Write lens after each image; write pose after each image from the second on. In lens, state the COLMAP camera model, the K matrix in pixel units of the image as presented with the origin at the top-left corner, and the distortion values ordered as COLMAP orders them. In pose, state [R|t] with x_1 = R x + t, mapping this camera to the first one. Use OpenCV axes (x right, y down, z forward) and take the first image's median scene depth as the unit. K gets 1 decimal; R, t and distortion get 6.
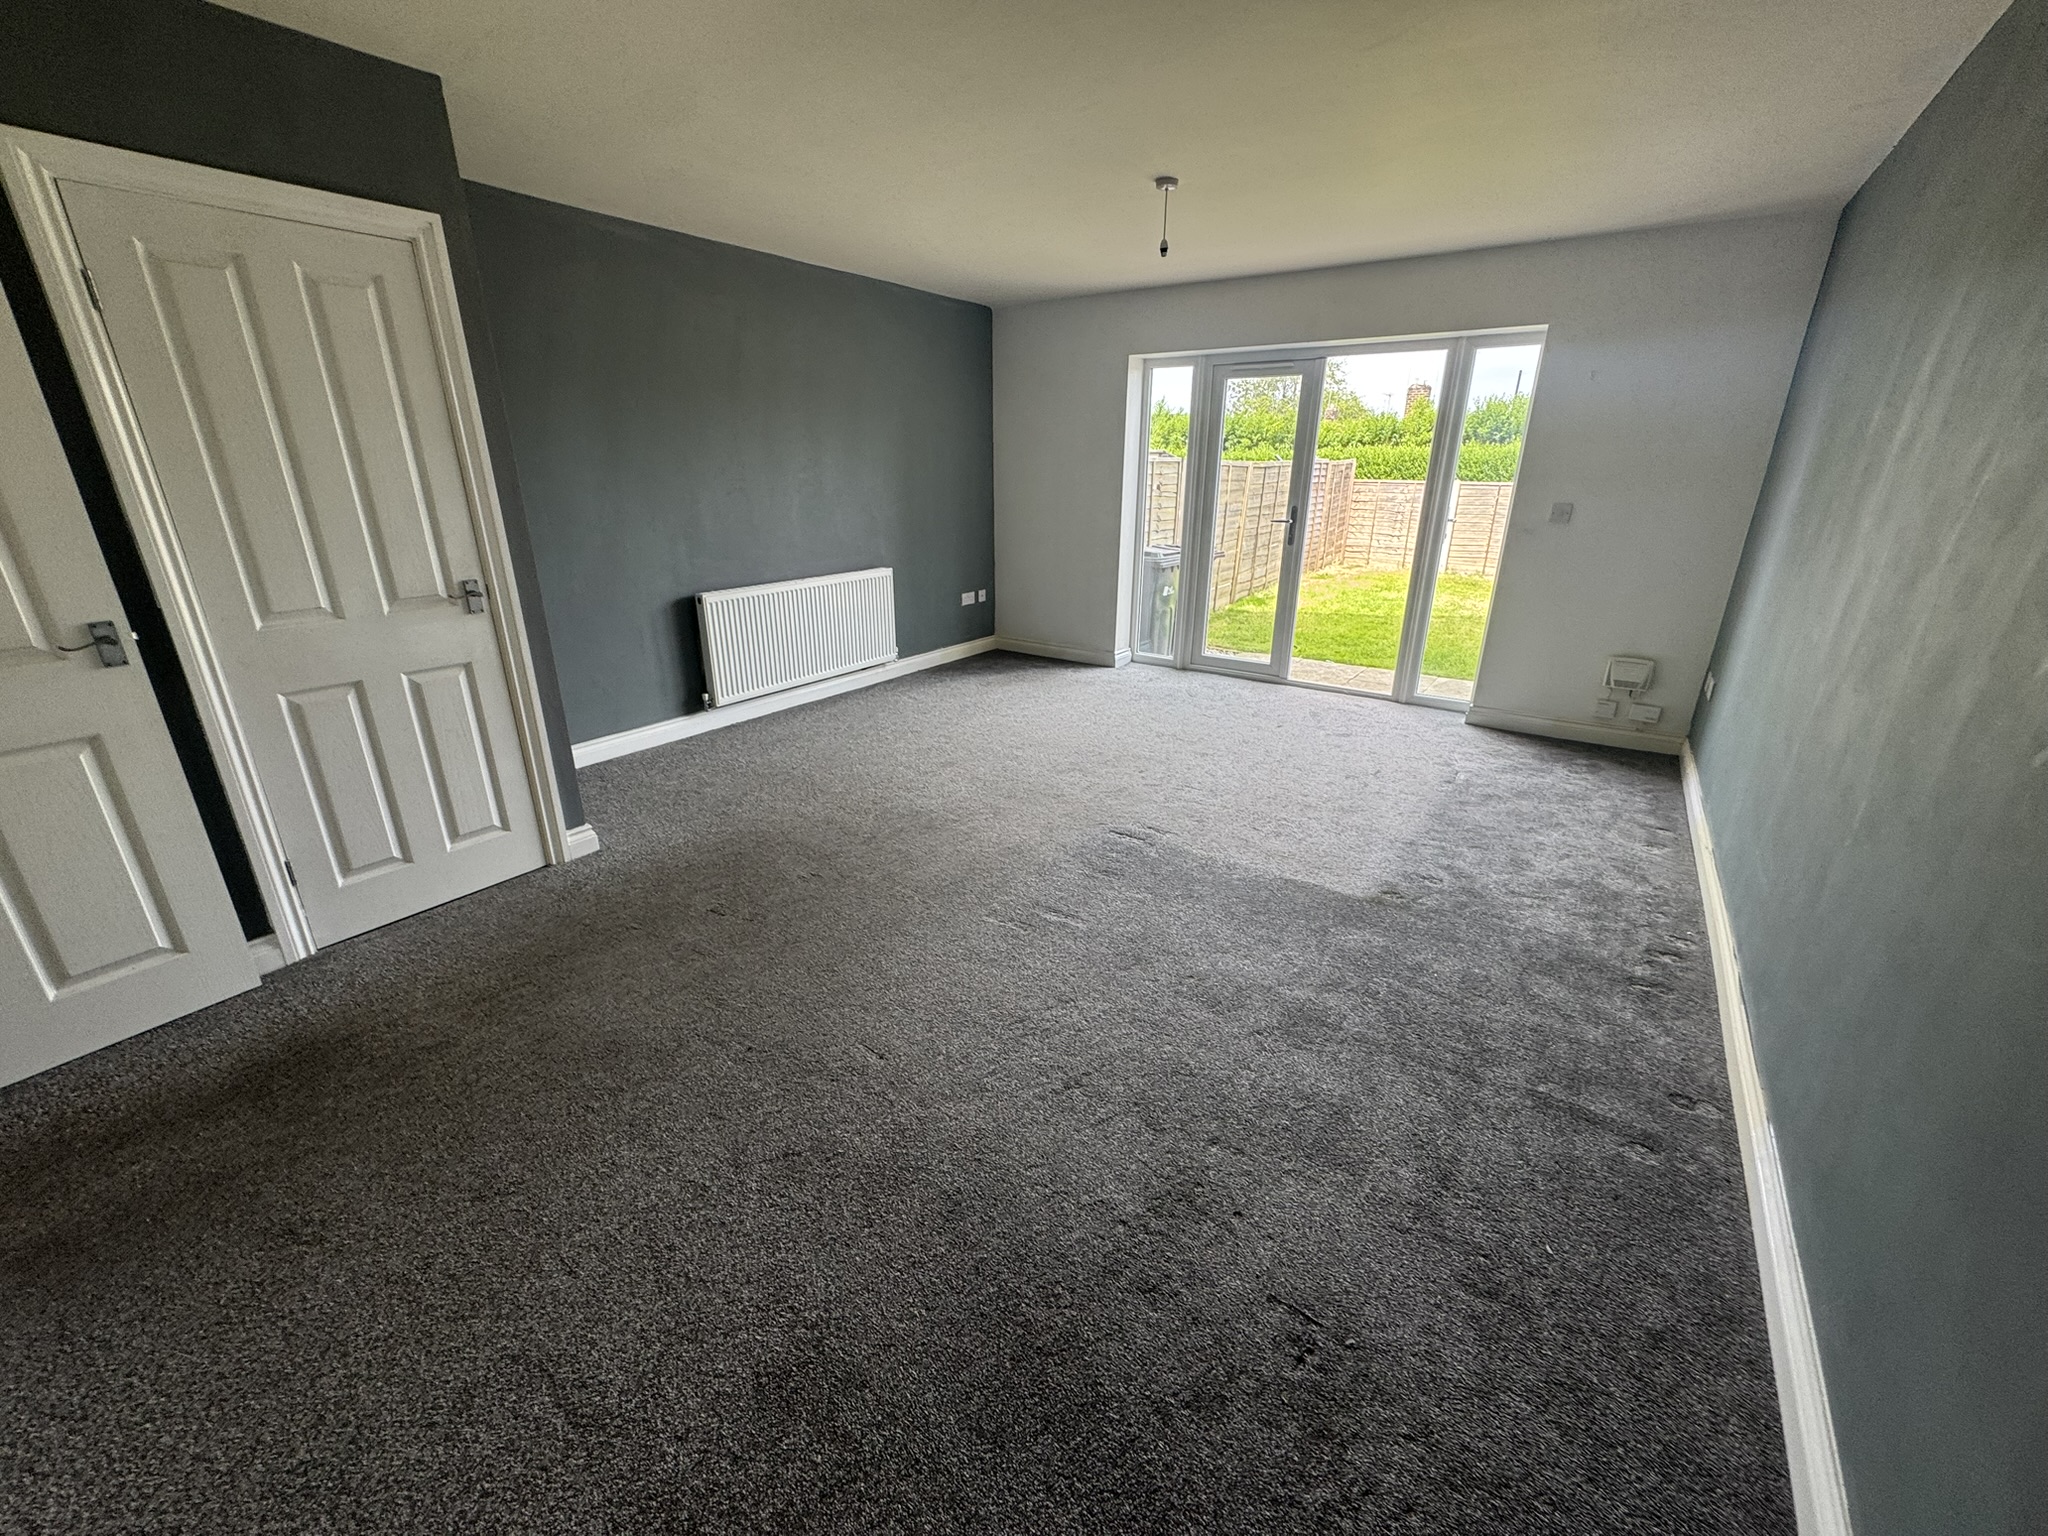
lens RADIAL K [[822.1, 0, 1028.9], [0, 822.1, 767.6], [0, 0, 1]] dist [-0.003211, -0.000379]
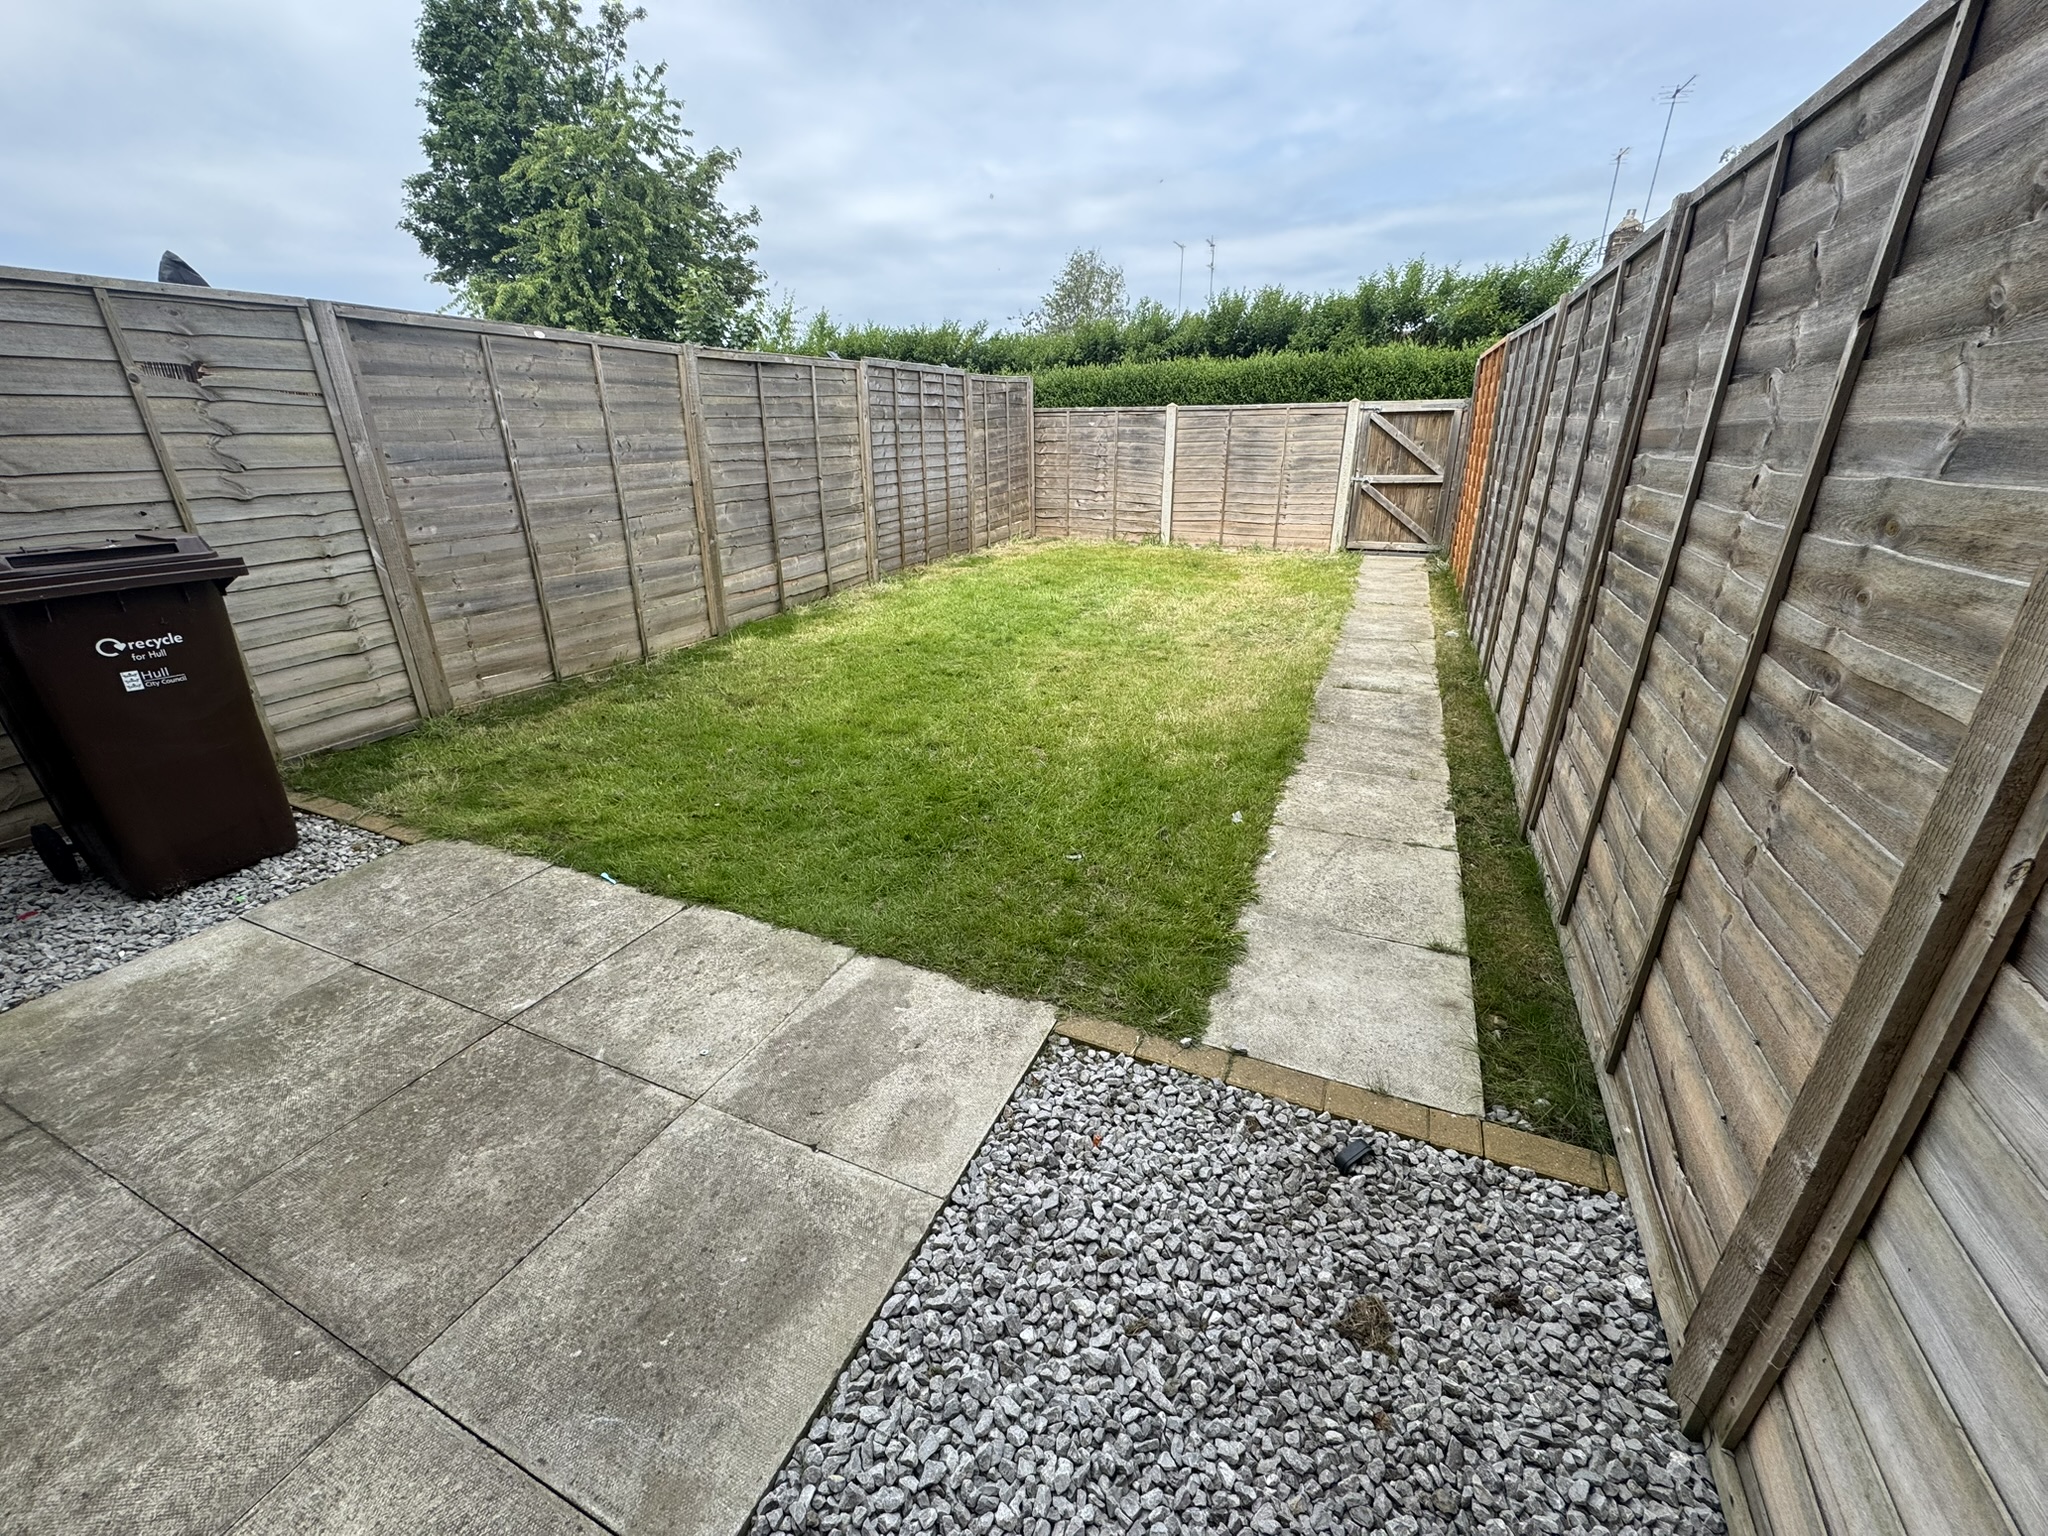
lens RADIAL K [[822.1, 0, 1018.5], [0, 822.1, 765.3], [0, 0, 1]] dist [-0.003211, -0.000379]
pose [[0.984552, -0.081252, 0.155101, 0.248143], [0.076035, 0.996331, 0.039288, -0.086581], [-0.157724, -0.026888, 0.987117, 0.325038]]
